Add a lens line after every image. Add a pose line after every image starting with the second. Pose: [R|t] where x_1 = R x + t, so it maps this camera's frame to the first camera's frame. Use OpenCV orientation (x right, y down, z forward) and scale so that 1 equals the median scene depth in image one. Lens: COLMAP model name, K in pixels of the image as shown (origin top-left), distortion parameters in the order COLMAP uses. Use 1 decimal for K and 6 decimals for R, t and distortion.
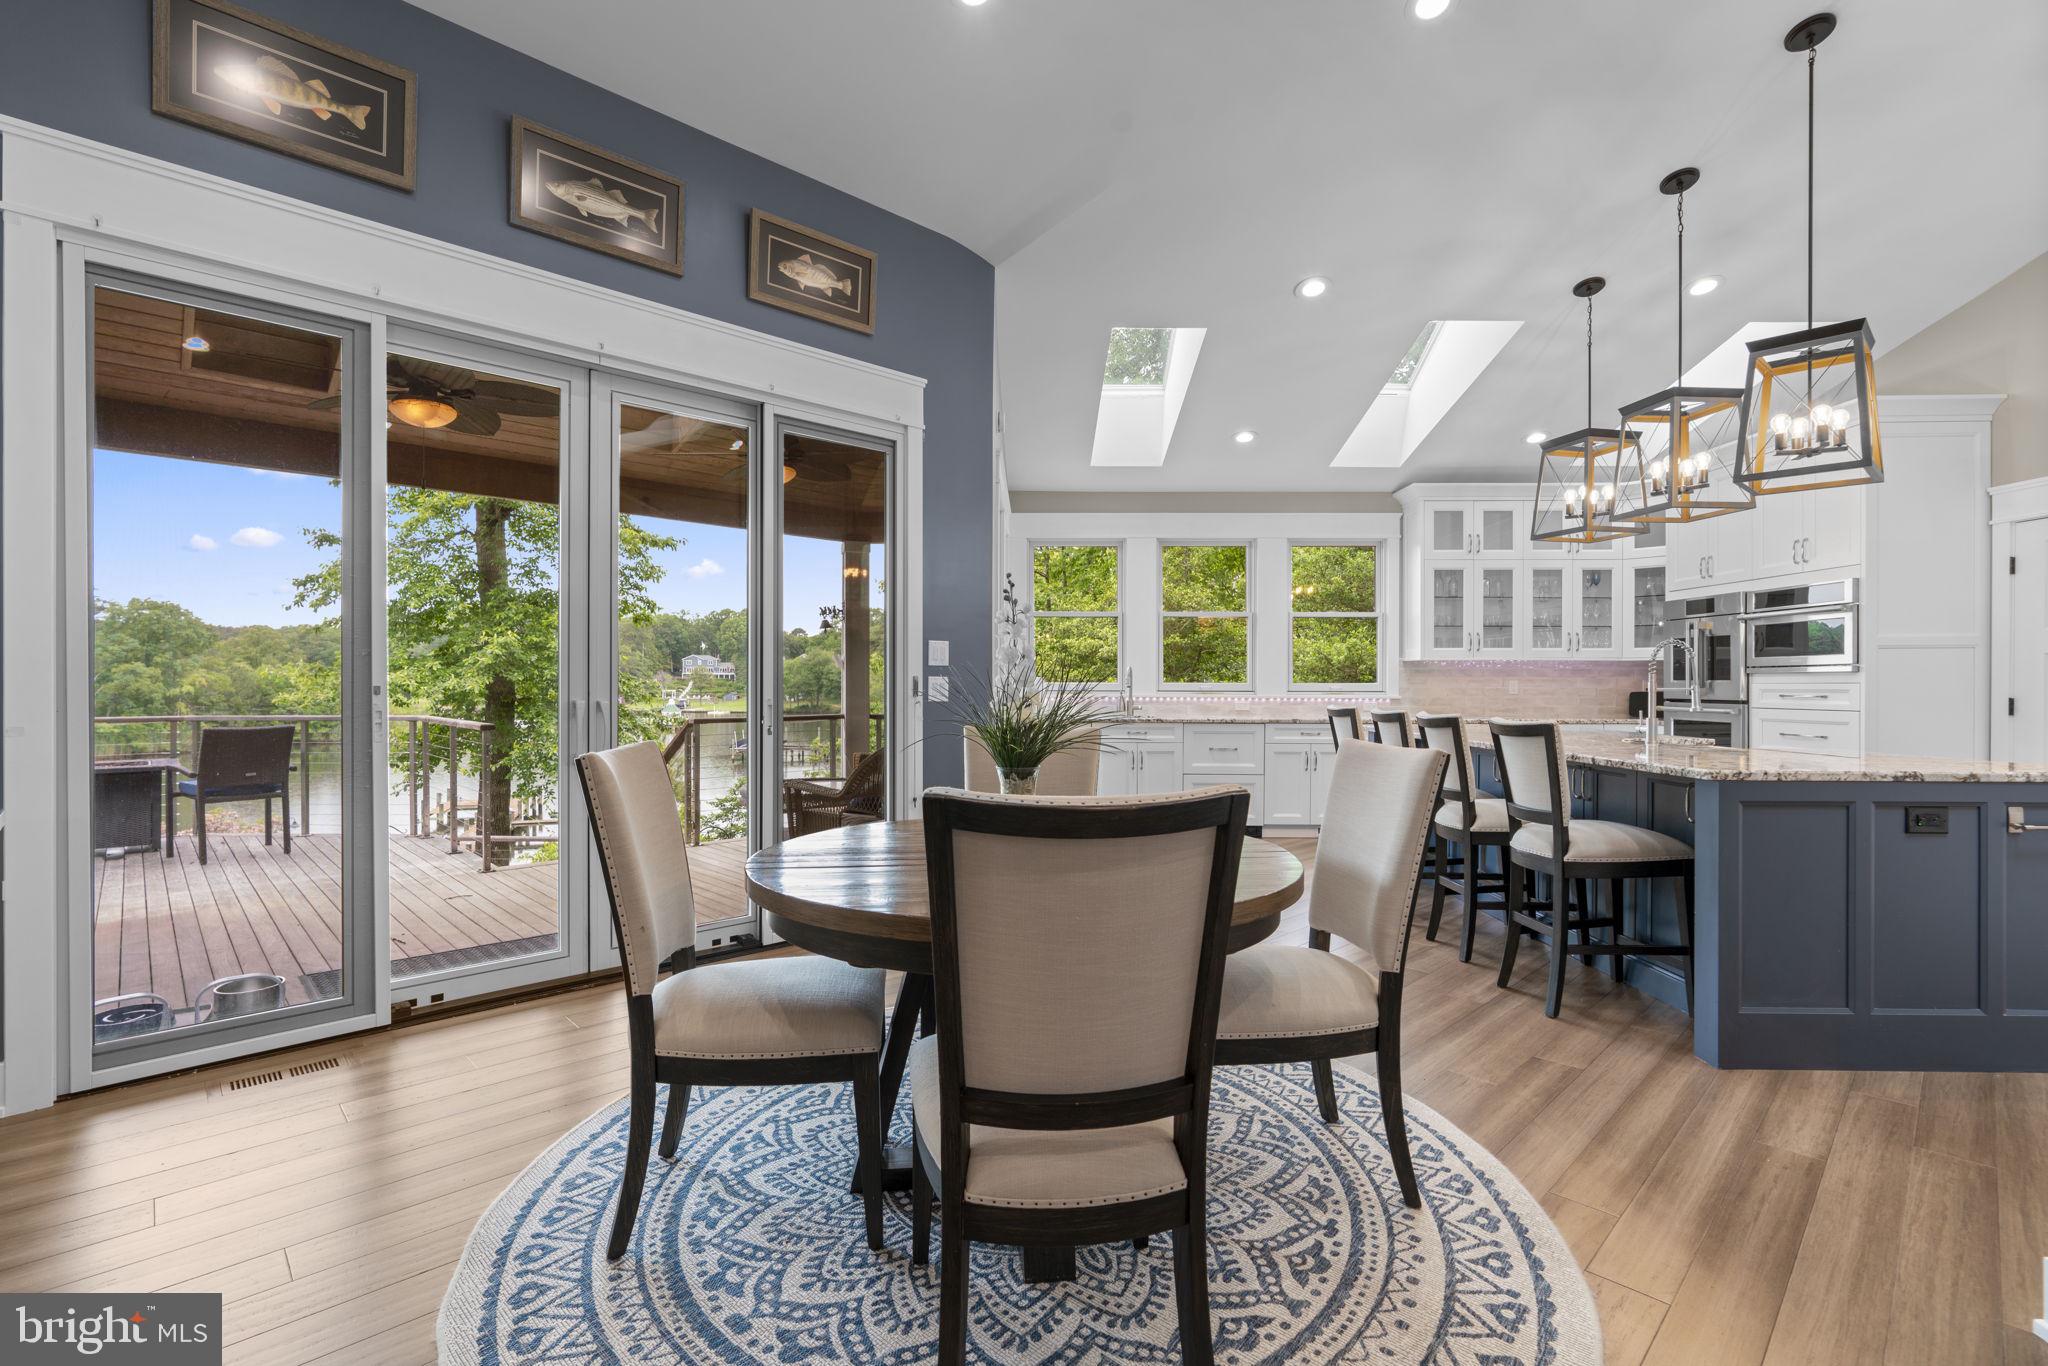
lens RADIAL K [[916.5, 0, 1017.4], [0, 916.5, 689.5], [0, 0, 1]] dist [-0.008224, 0.002788]
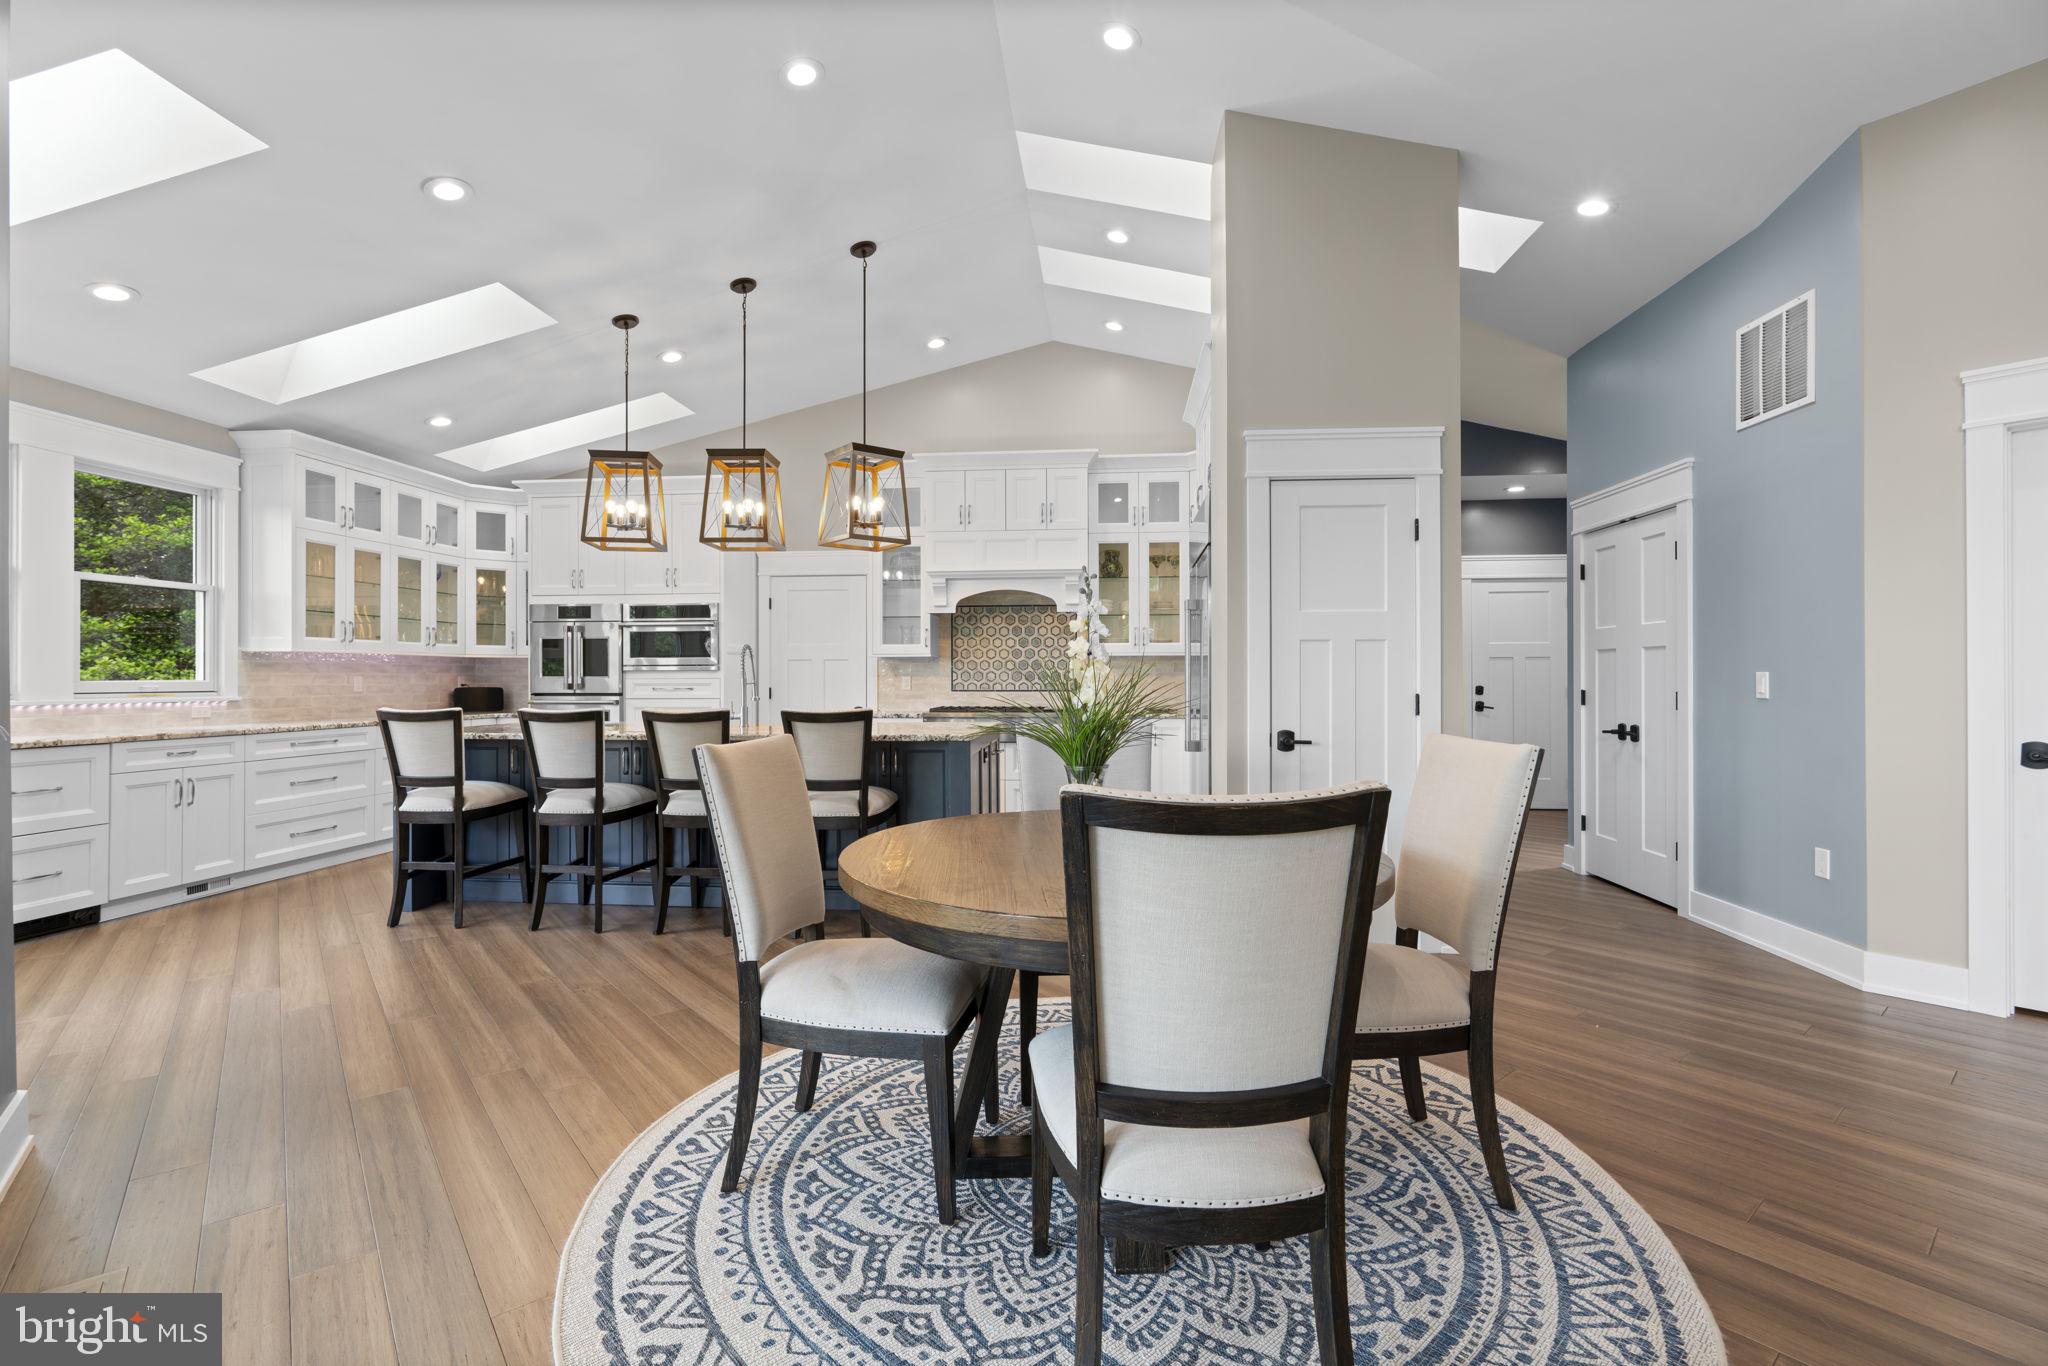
lens RADIAL K [[916.5, 0, 1028.2], [0, 916.5, 678.0], [0, 0, 1]] dist [-0.008224, 0.002788]
pose [[0.073073, -0.001852, 0.997325, -0.324529], [0.009051, 0.999958, 0.001194, -0.003791], [-0.997286, 0.008939, 0.073087, 0.308569]]
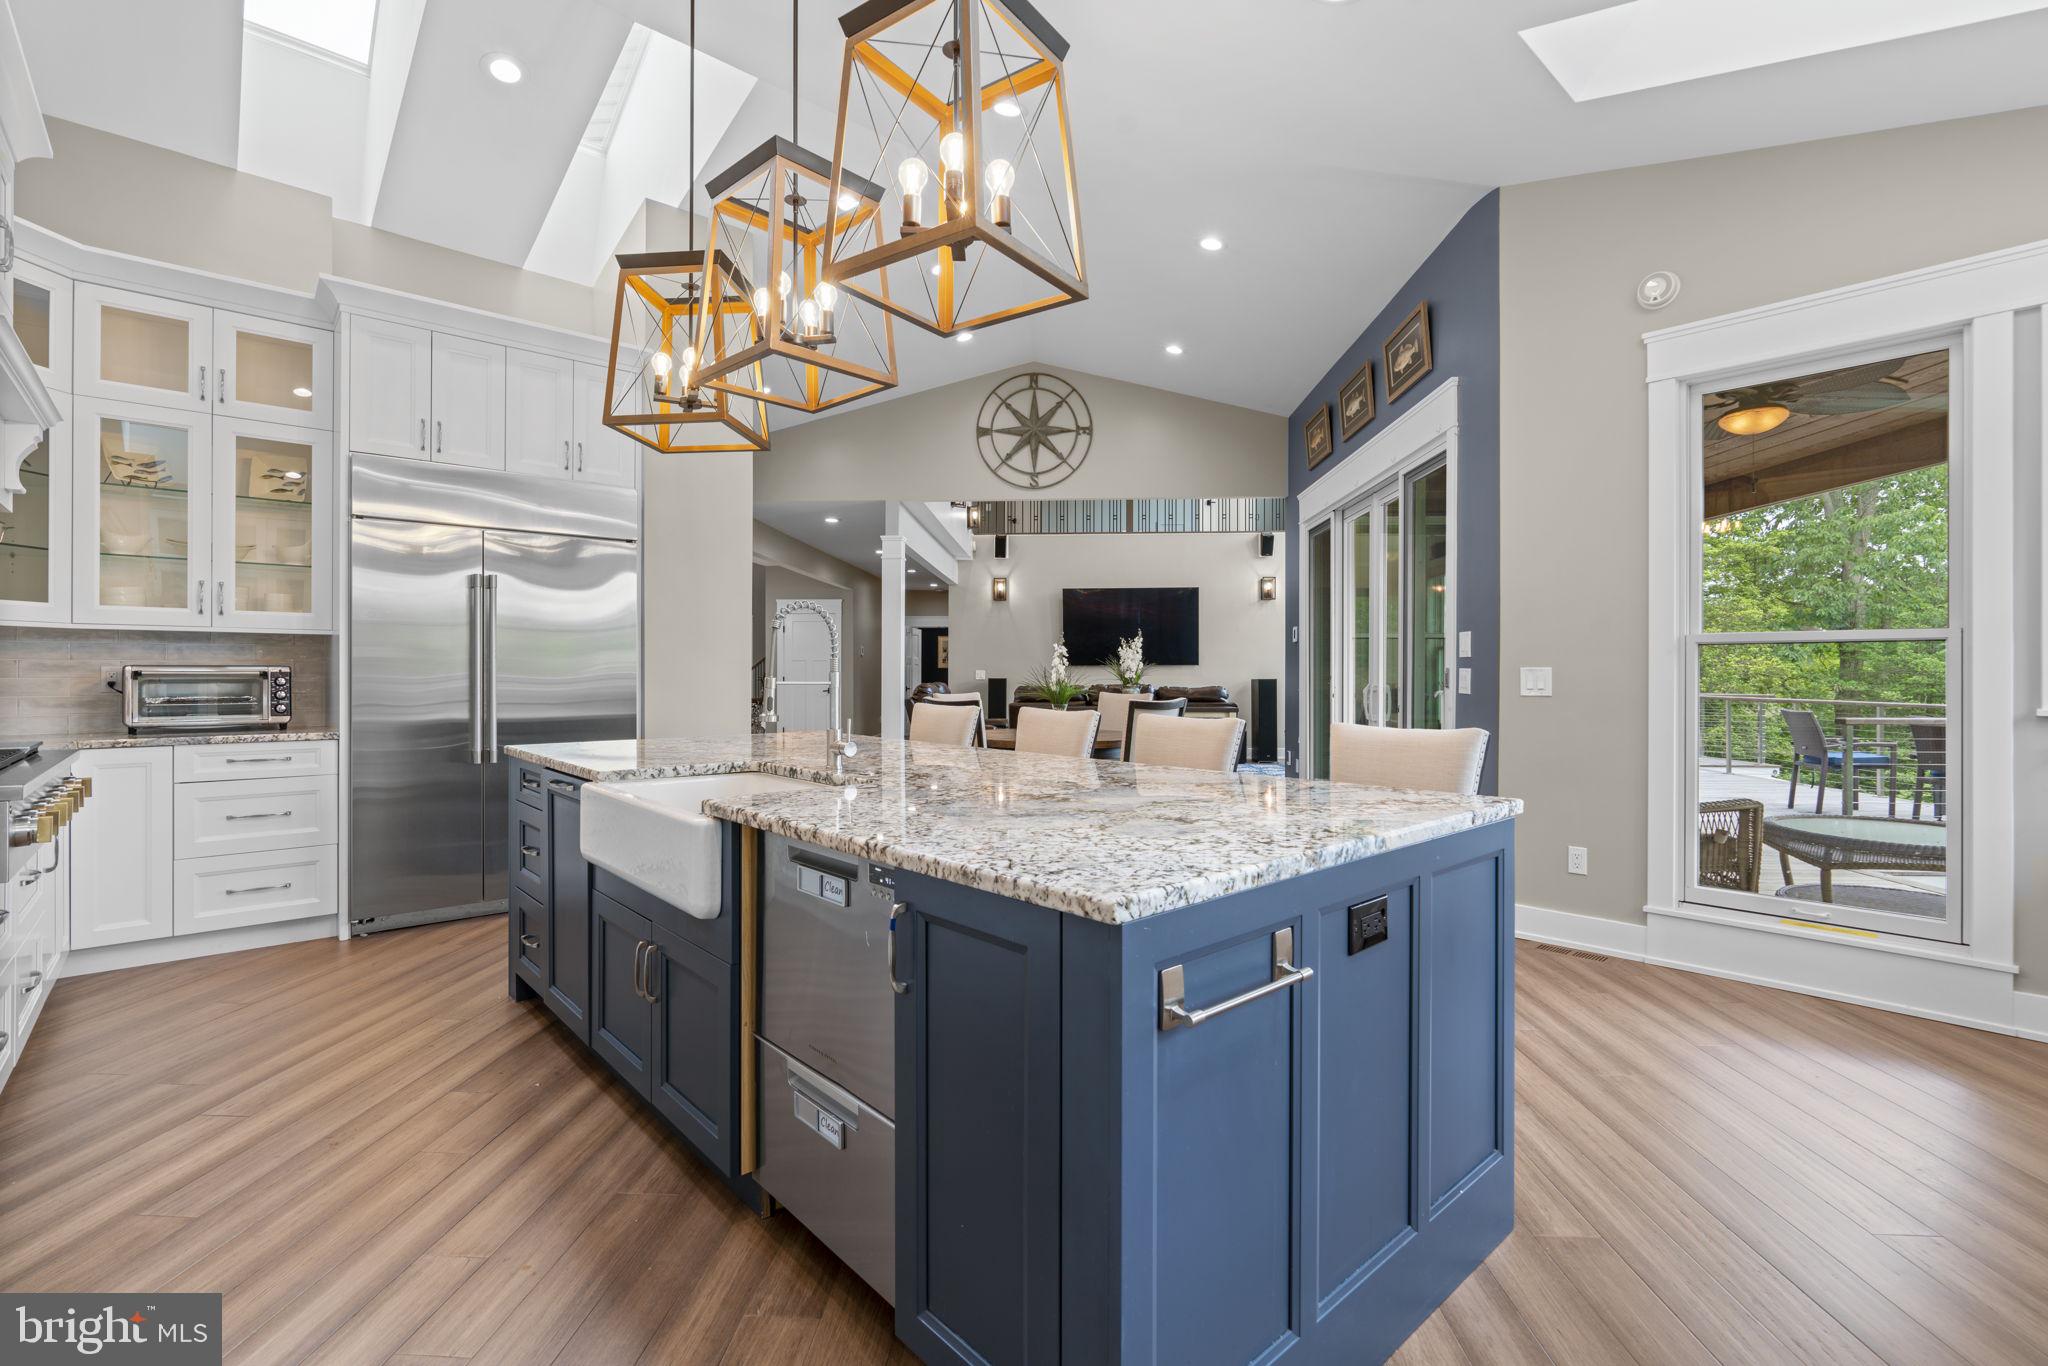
lens RADIAL K [[916.5, 0, 1021.5], [0, 916.5, 676.1], [0, 0, 1]] dist [-0.008224, 0.002788]
pose [[-0.727766, 0.000372, -0.685826, 0.627464], [-0.005940, 0.999959, 0.006846, -0.006578], [0.685800, 0.009056, -0.727734, 0.935604]]
